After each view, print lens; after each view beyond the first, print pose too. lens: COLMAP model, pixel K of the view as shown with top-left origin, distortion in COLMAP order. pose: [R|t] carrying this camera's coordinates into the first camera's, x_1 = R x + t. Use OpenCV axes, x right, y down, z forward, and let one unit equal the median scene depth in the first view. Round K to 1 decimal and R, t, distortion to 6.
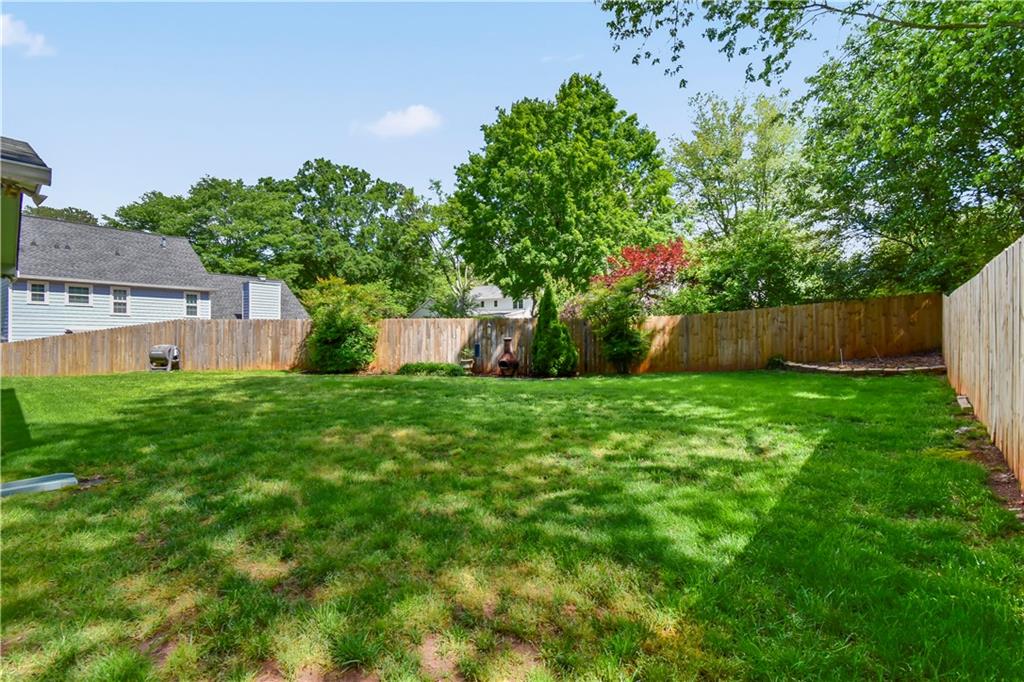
lens RADIAL K [[469.3, 0, 528.4], [0, 469.3, 340.5], [0, 0, 1]] dist [0.001554, 0.000230]
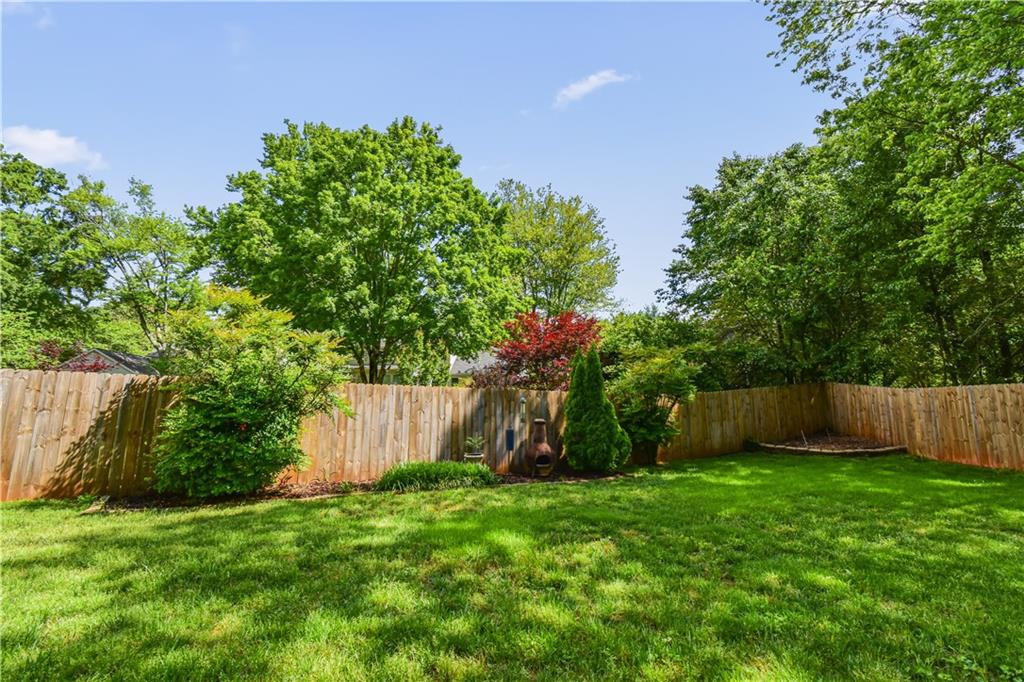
lens RADIAL K [[469.3, 0, 528.4], [0, 469.3, 340.5], [0, 0, 1]] dist [0.001554, 0.000230]
pose [[0.806106, 0.097774, 0.583638, -0.256504], [-0.008060, 0.987979, -0.154379, -0.007441], [-0.591716, 0.119742, 0.797204, 0.251134]]
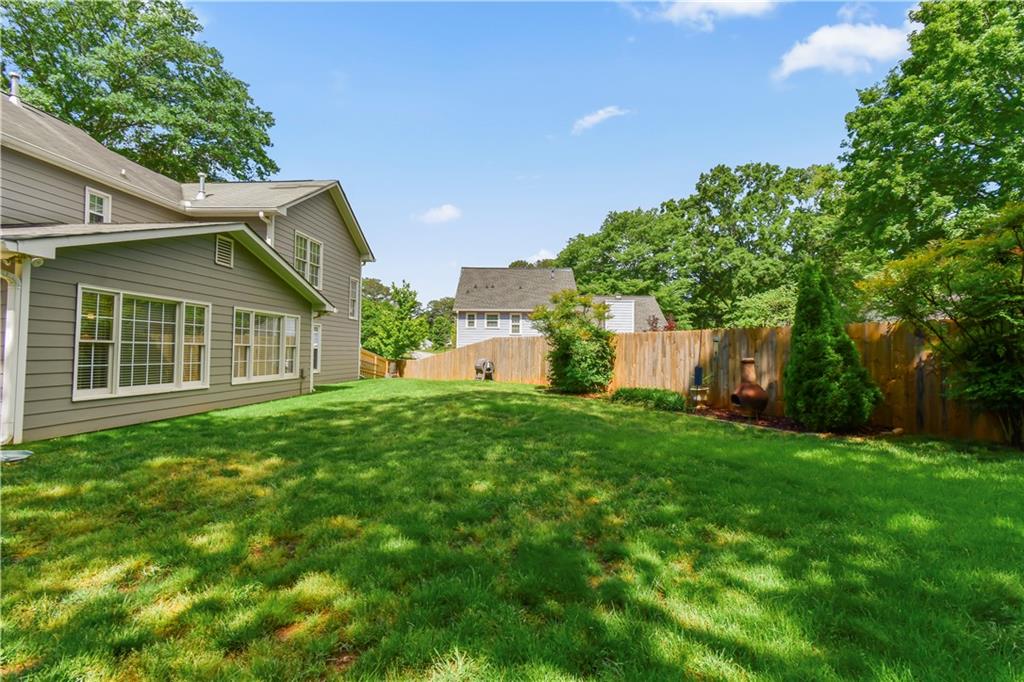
lens RADIAL K [[469.3, 0, 528.4], [0, 469.3, 340.5], [0, 0, 1]] dist [0.001554, 0.000230]
pose [[0.584518, -0.010976, -0.811307, 0.165188], [-0.013783, 0.999630, -0.023454, -0.006200], [0.811264, 0.024891, 0.584150, 0.219052]]
